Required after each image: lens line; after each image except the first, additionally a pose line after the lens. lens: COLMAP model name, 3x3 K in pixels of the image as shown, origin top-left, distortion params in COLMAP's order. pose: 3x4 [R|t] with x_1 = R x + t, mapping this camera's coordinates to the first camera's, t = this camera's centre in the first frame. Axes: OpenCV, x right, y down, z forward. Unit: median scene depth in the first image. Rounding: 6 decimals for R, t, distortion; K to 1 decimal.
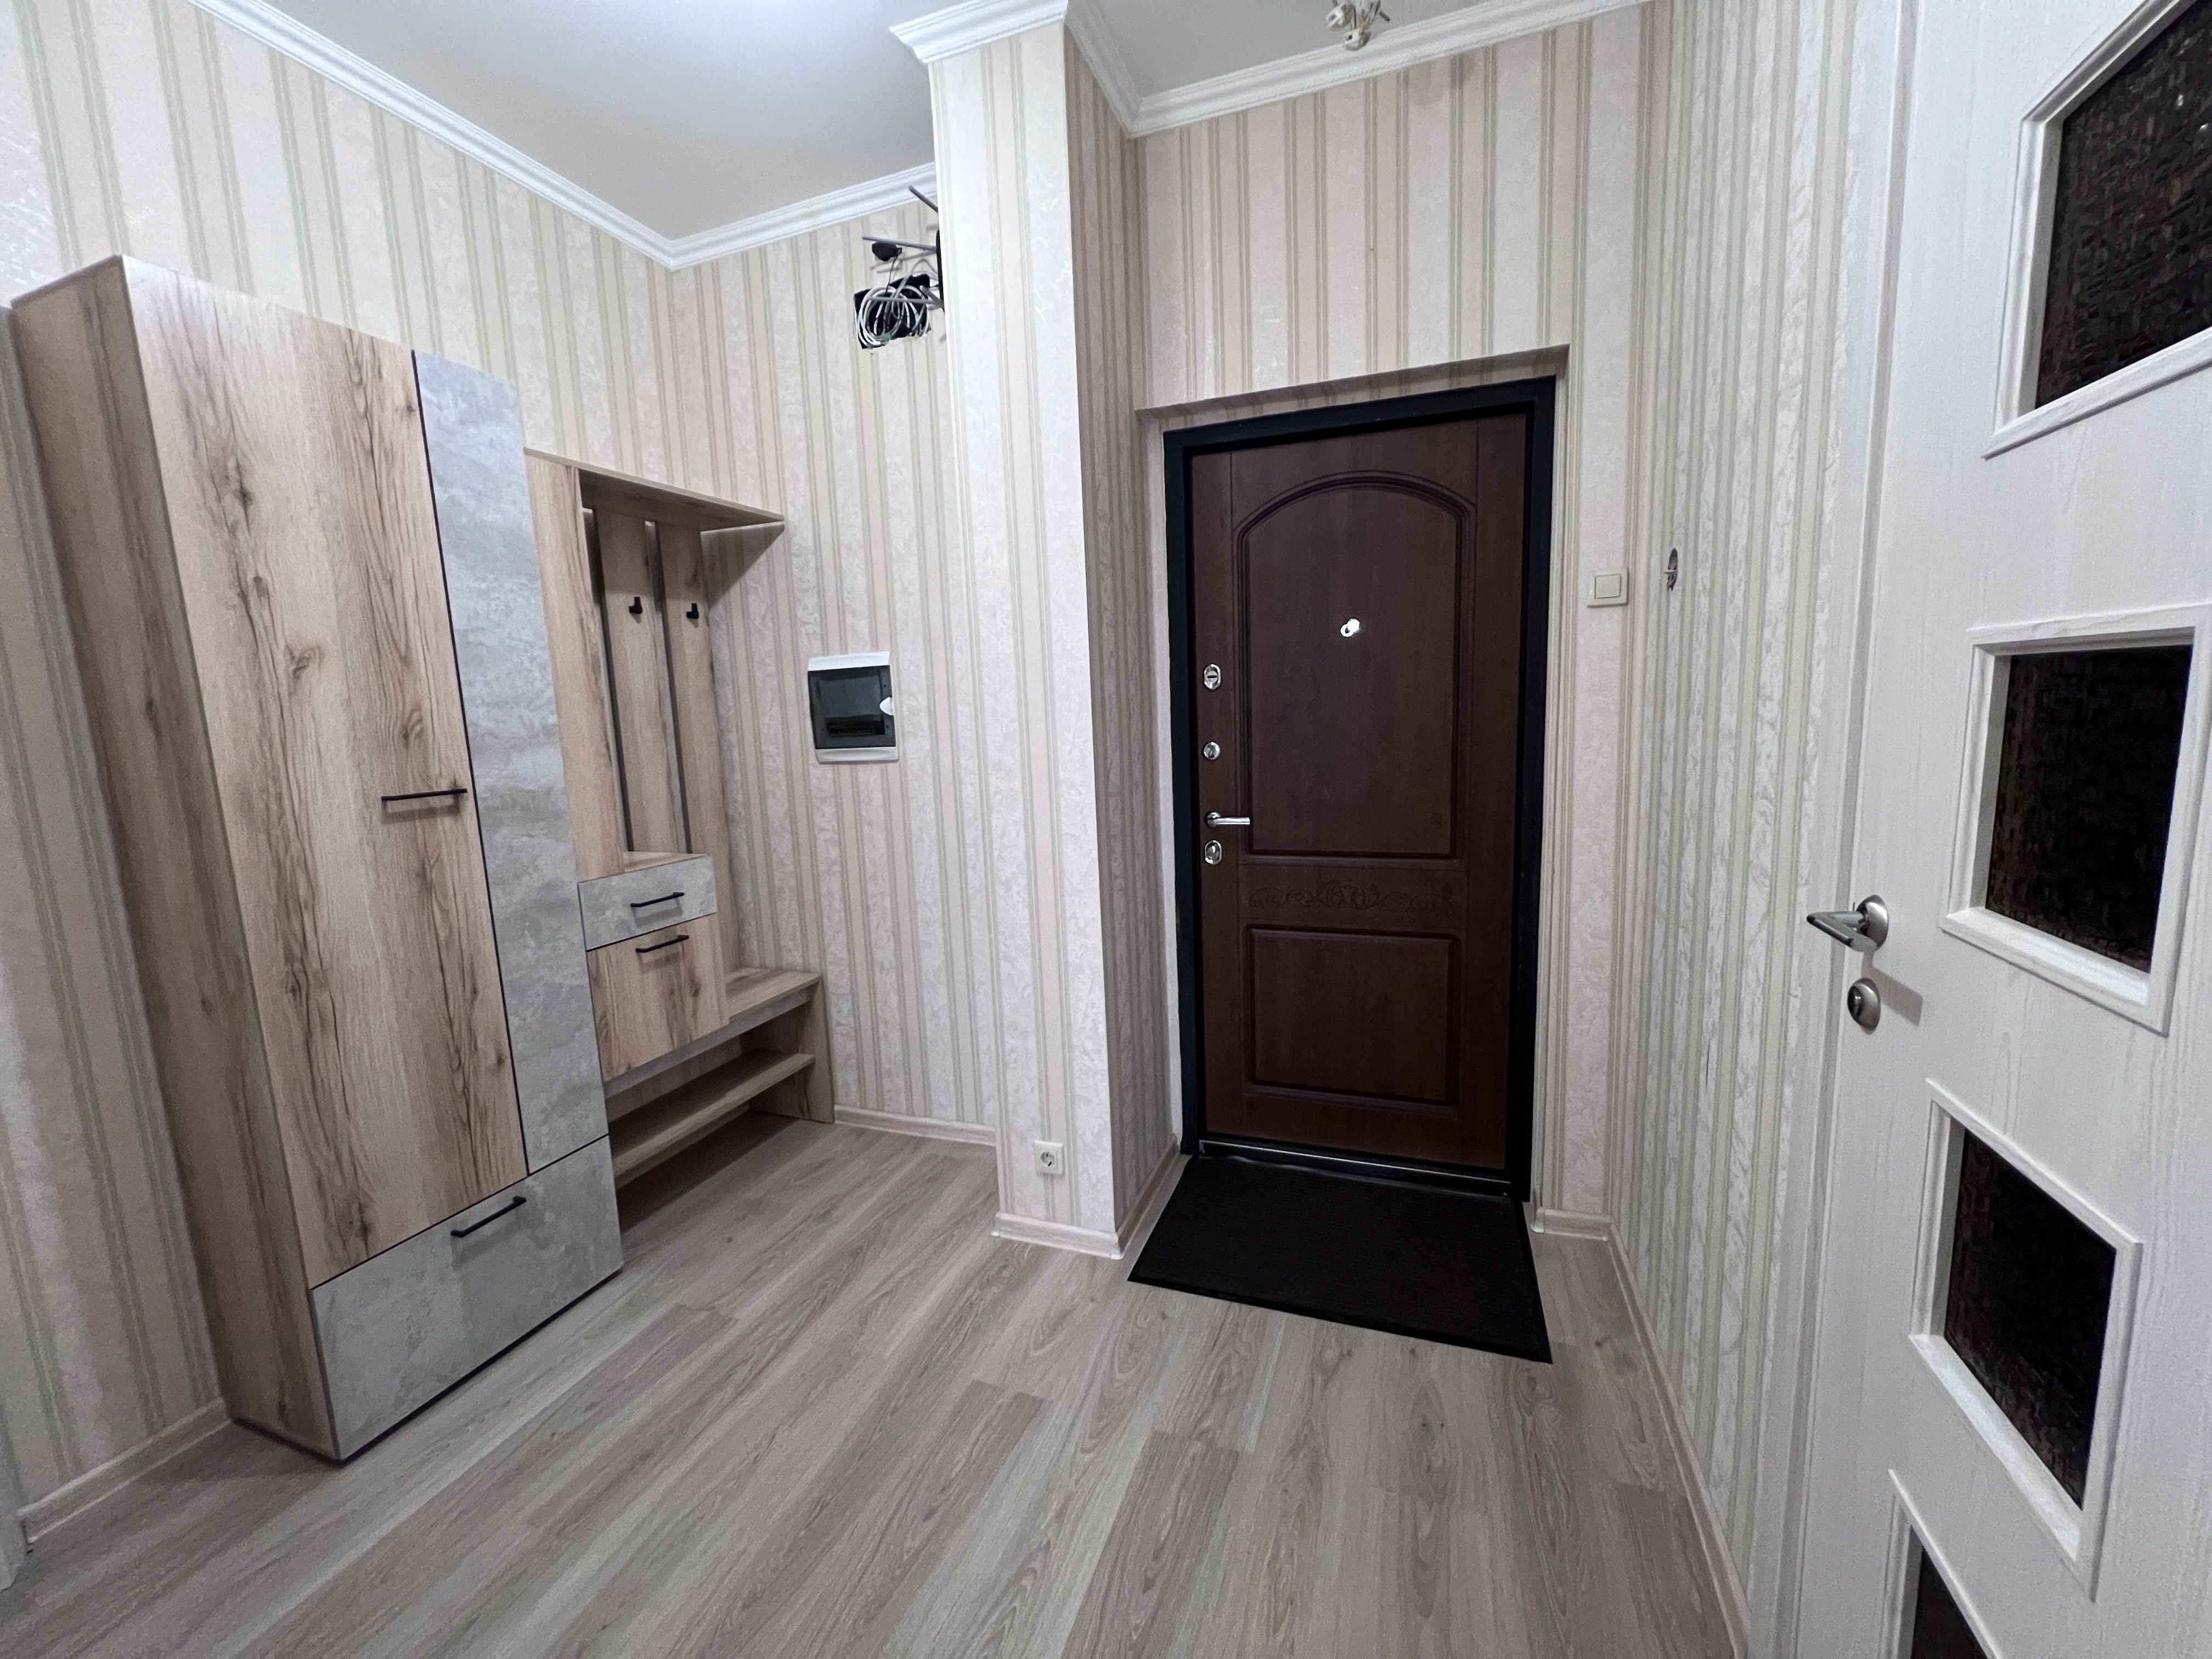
lens RADIAL K [[883.5, 0, 1106.2], [0, 883.5, 831.5], [0, 0, 1]] dist [-0.002695, 0.000606]
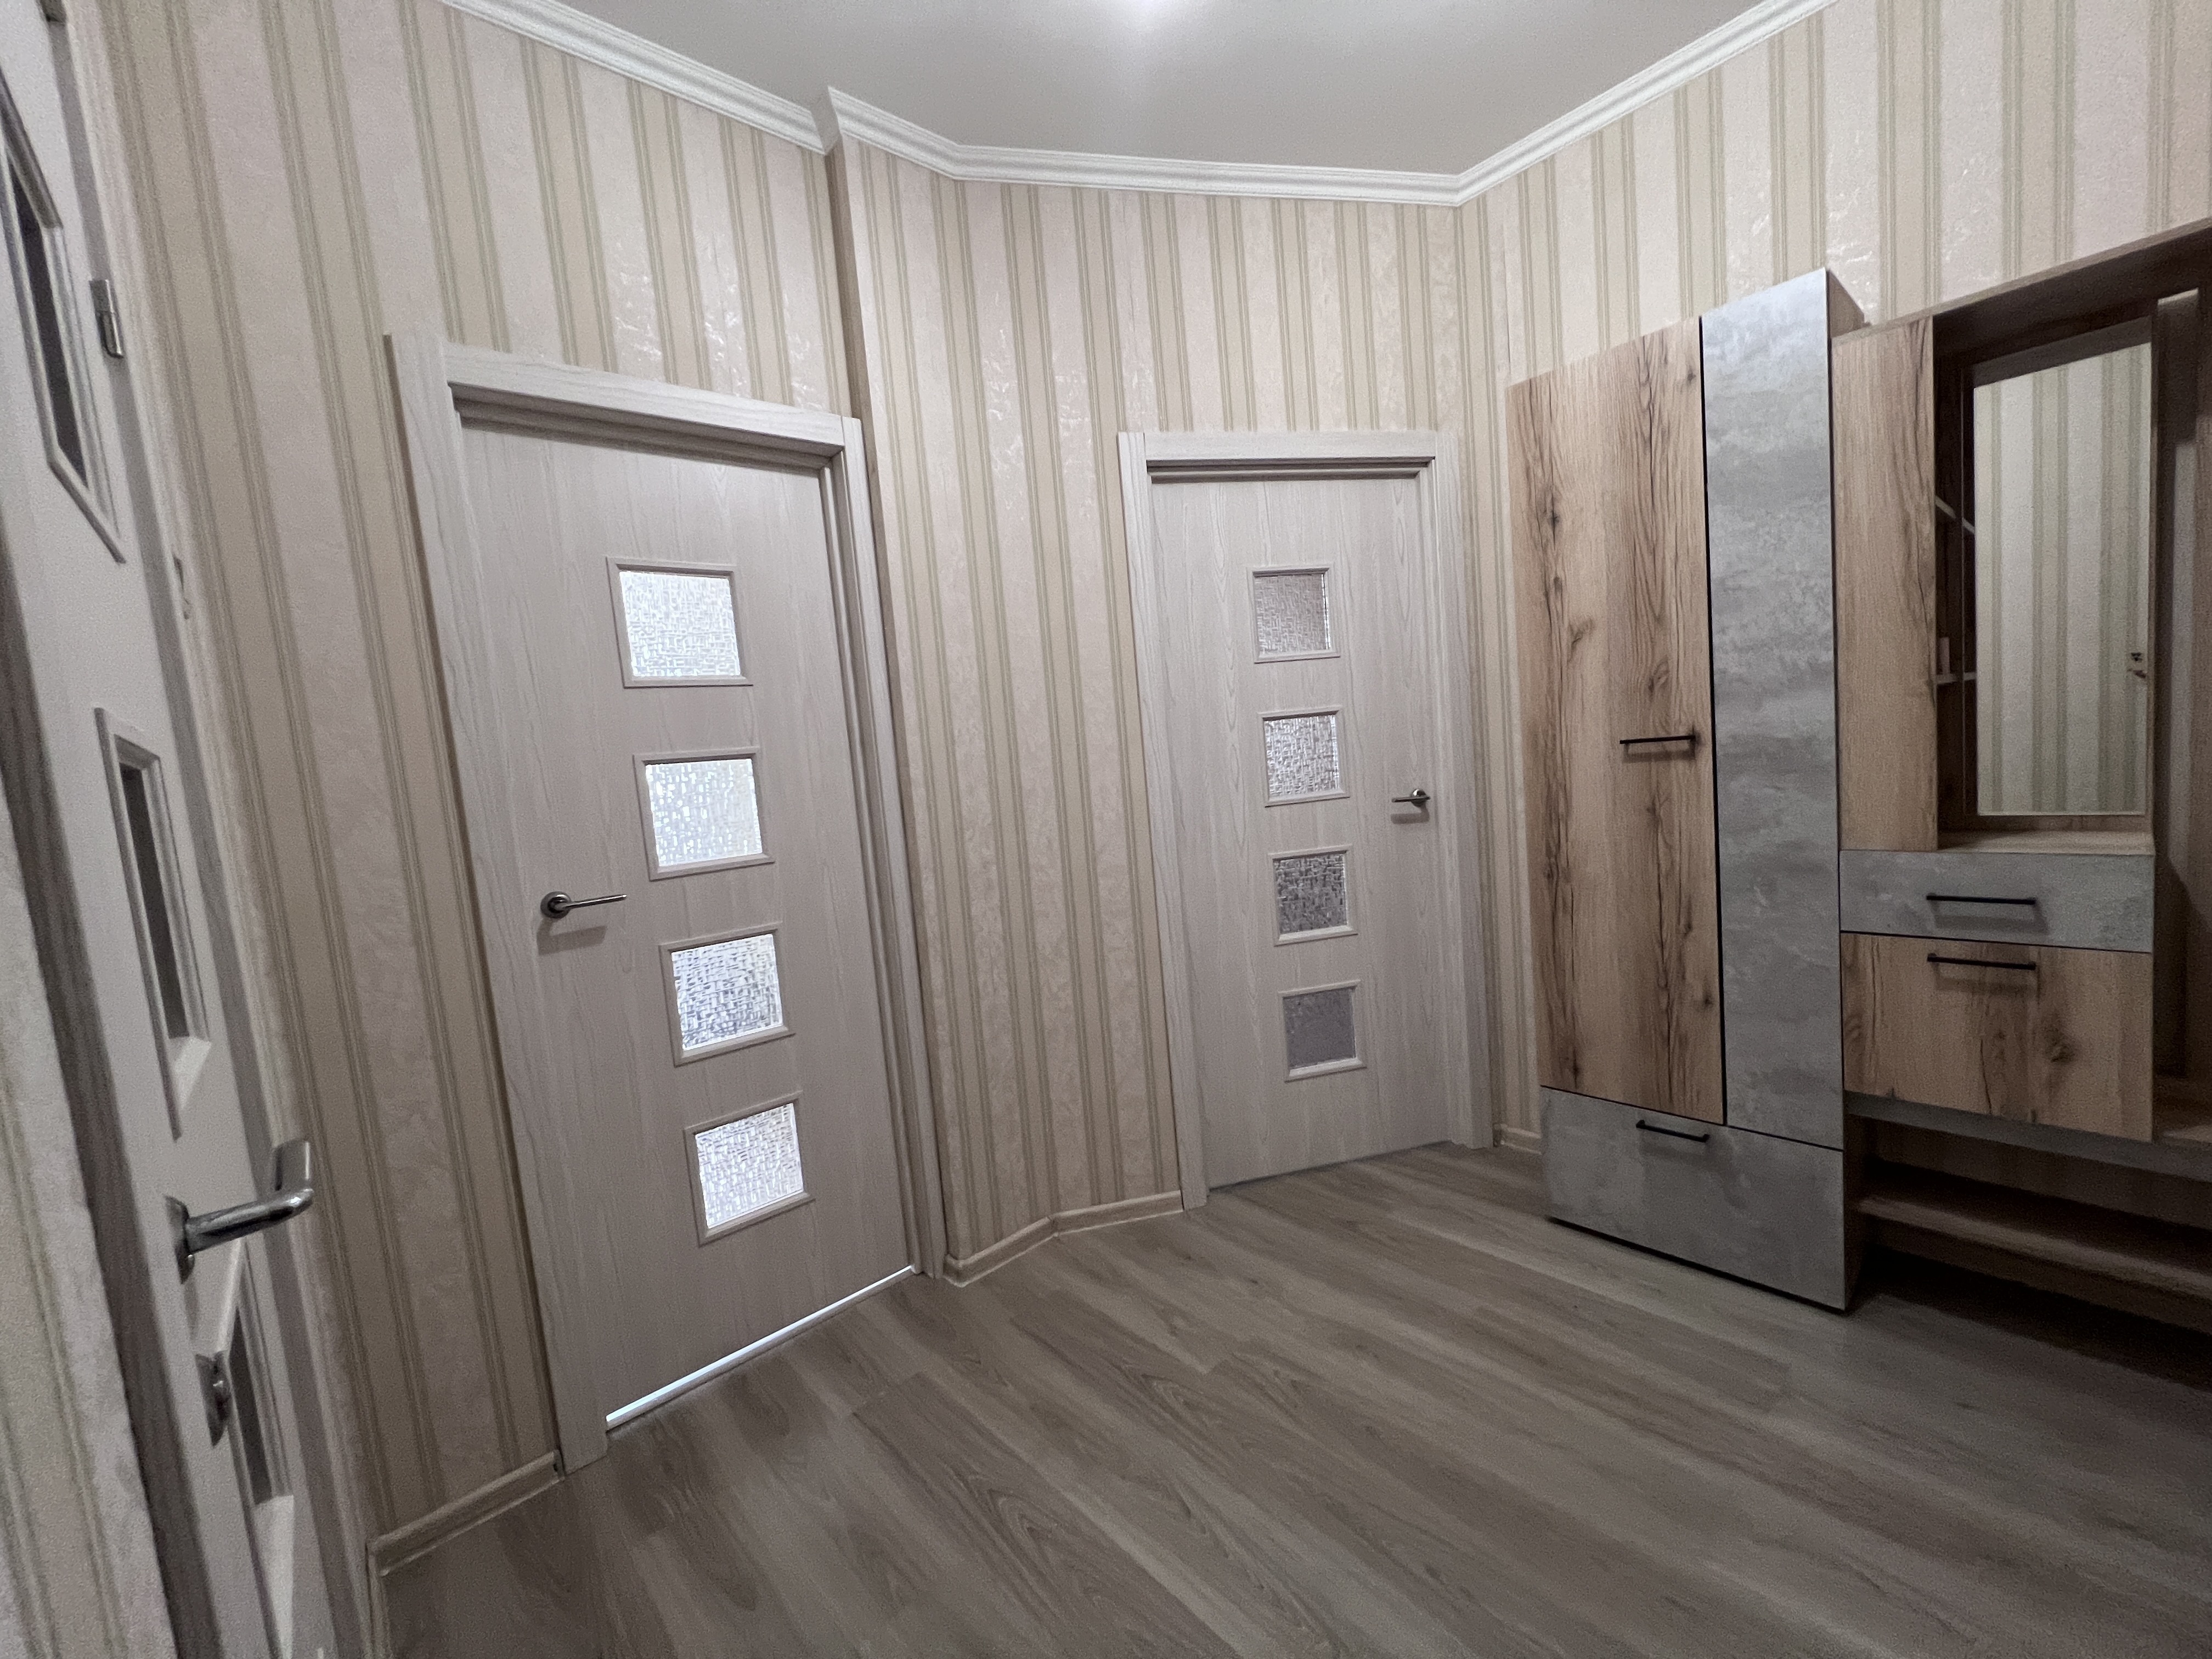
lens RADIAL K [[883.5, 0, 1105.8], [0, 883.5, 828.5], [0, 0, 1]] dist [-0.002695, 0.000606]
pose [[-0.456833, 0.156210, -0.875730, 0.519824], [-0.016101, 0.982847, 0.183716, -0.119223], [0.889407, 0.098027, -0.446482, 0.844990]]
